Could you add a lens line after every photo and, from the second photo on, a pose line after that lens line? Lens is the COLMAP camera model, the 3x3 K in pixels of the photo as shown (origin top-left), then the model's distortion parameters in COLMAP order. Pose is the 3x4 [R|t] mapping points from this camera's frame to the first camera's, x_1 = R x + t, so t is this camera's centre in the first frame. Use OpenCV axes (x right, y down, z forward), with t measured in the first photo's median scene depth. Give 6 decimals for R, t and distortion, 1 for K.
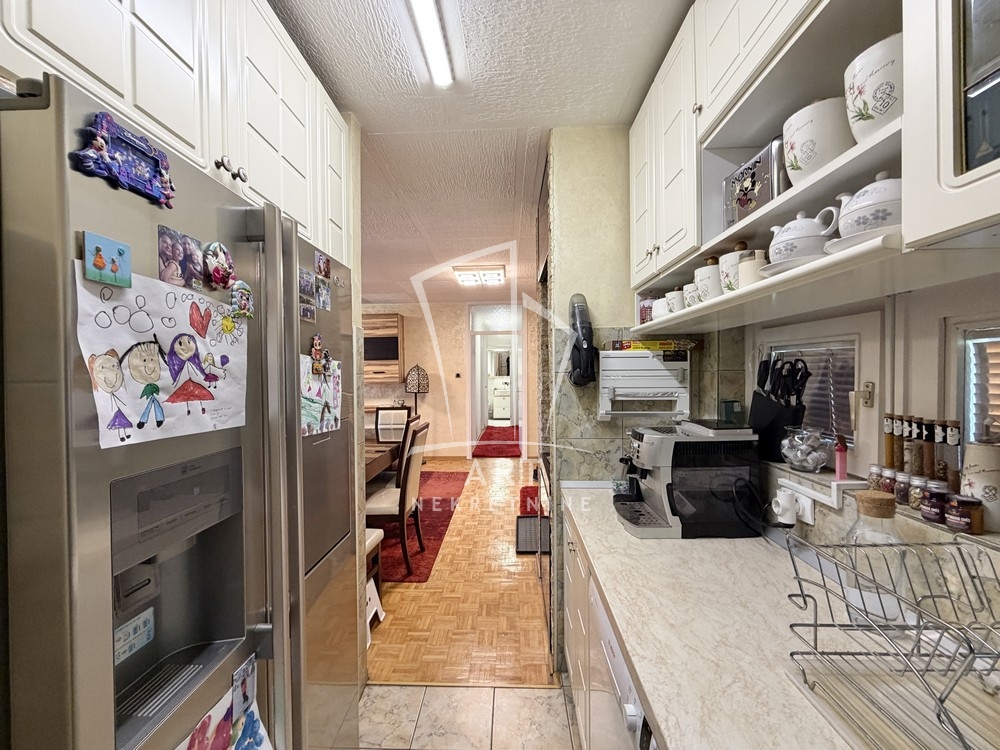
lens RADIAL K [[396.9, 0, 496.5], [0, 396.9, 376.9], [0, 0, 1]] dist [-0.001107, -0.000200]
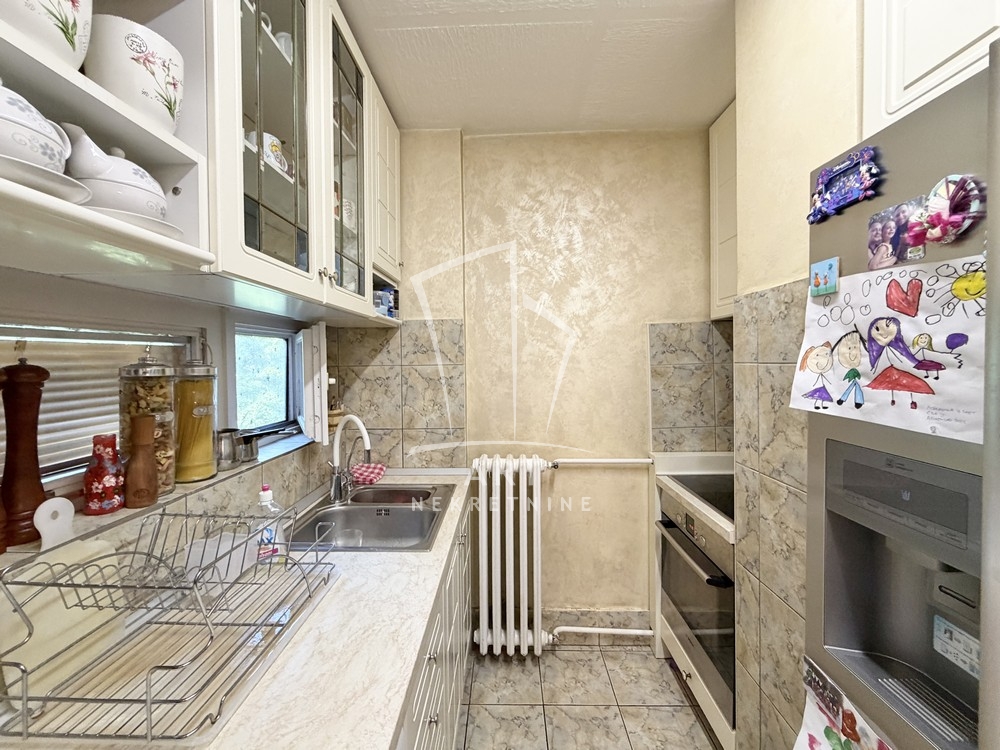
lens RADIAL K [[400.5, 0, 498.9], [0, 400.5, 366.0], [0, 0, 1]] dist [-0.000345, -0.000040]
pose [[-0.999677, 0.020943, -0.014424, 0.144595], [0.020549, 0.999425, 0.026971, -0.039124], [0.014981, 0.026666, -0.999532, 1.984481]]
